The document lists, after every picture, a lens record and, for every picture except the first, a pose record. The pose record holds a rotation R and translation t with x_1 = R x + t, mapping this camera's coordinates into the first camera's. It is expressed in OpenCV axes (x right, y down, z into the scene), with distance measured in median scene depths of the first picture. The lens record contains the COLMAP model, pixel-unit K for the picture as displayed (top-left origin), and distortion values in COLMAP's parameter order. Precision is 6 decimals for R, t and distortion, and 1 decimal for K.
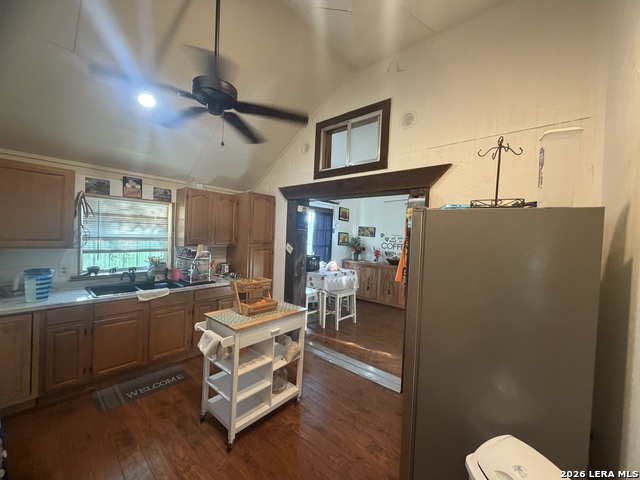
lens RADIAL K [[255.6, 0, 320.4], [0, 255.6, 239.9], [0, 0, 1]] dist [-0.002664, 0.000838]
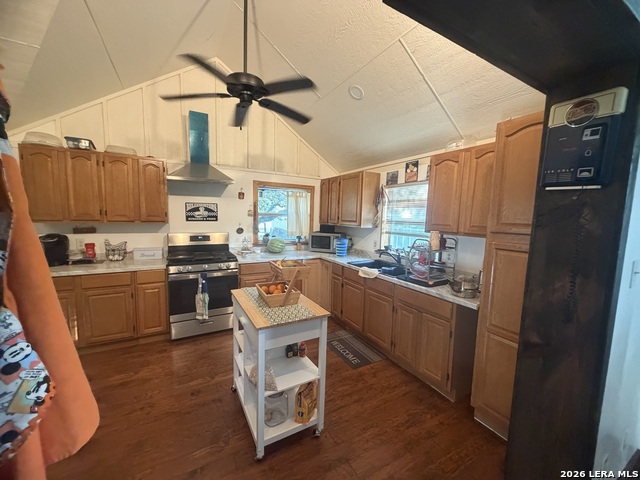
lens RADIAL K [[255.6, 0, 319.5], [0, 255.6, 241.8], [0, 0, 1]] dist [-0.002664, 0.000838]
pose [[-0.351459, 0.046743, -0.935036, 0.346875], [-0.061520, 0.995441, 0.072887, 0.018047], [0.934180, 0.083140, -0.346981, 1.045385]]
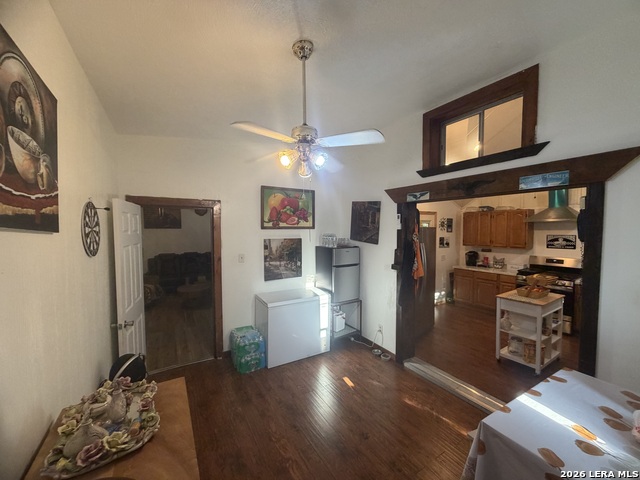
lens RADIAL K [[255.6, 0, 316.9], [0, 255.6, 239.9], [0, 0, 1]] dist [-0.002664, 0.000838]
pose [[-0.945791, -0.054607, 0.320152, 0.335564], [-0.031351, 0.996511, 0.077354, -0.084040], [-0.323259, 0.063124, -0.944203, 2.062652]]
